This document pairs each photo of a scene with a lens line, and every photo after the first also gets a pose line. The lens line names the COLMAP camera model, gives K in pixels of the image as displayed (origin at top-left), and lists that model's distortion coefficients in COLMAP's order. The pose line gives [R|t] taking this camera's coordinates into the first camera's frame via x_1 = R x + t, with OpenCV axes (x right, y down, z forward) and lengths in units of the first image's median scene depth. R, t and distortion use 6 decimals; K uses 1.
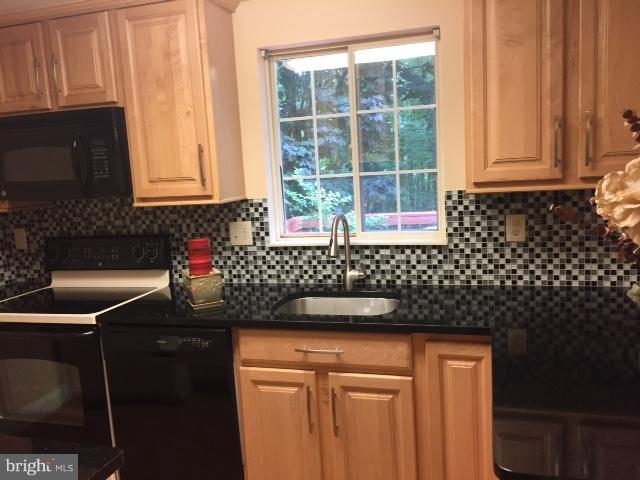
lens RADIAL K [[547.3, 0, 320.8], [0, 547.3, 237.1], [0, 0, 1]] dist [0.074027, -0.109633]
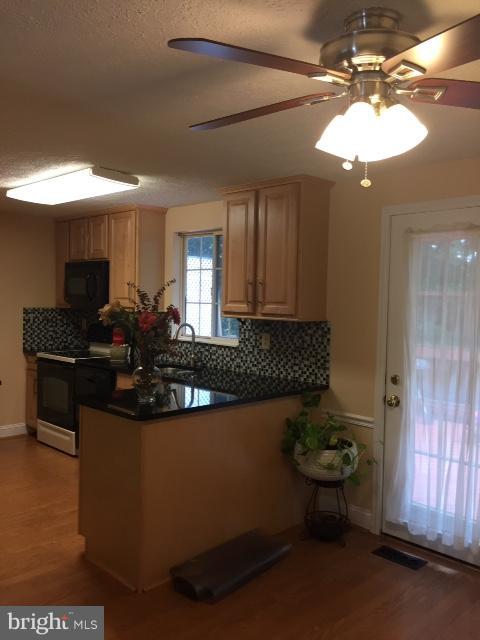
lens RADIAL K [[547.3, 0, 240.0], [0, 547.3, 320.0], [0, 0, 1]] dist [0.074027, -0.109633]
pose [[0.878355, 0.091254, -0.469218, 1.051884], [-0.123067, 0.991689, -0.037510, -0.007582], [0.461896, 0.090692, 0.882285, -0.534586]]
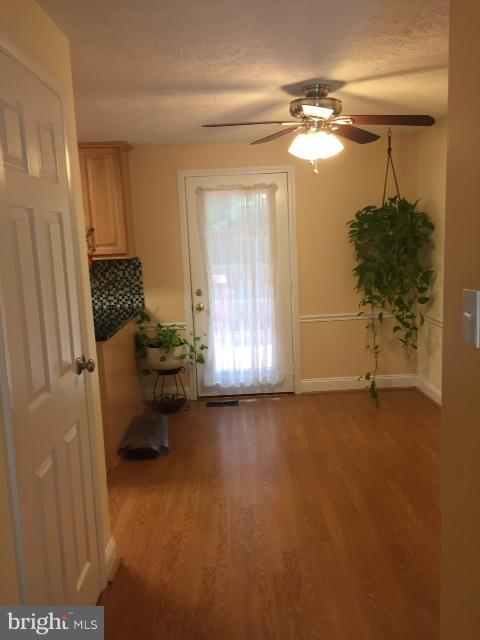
lens RADIAL K [[547.3, 0, 240.0], [0, 547.3, 320.0], [0, 0, 1]] dist [0.074027, -0.109633]
pose [[0.953718, -0.036154, 0.298521, 0.313827], [0.030955, 0.999276, 0.022127, 0.100204], [-0.299104, -0.011862, 0.954147, -1.072806]]
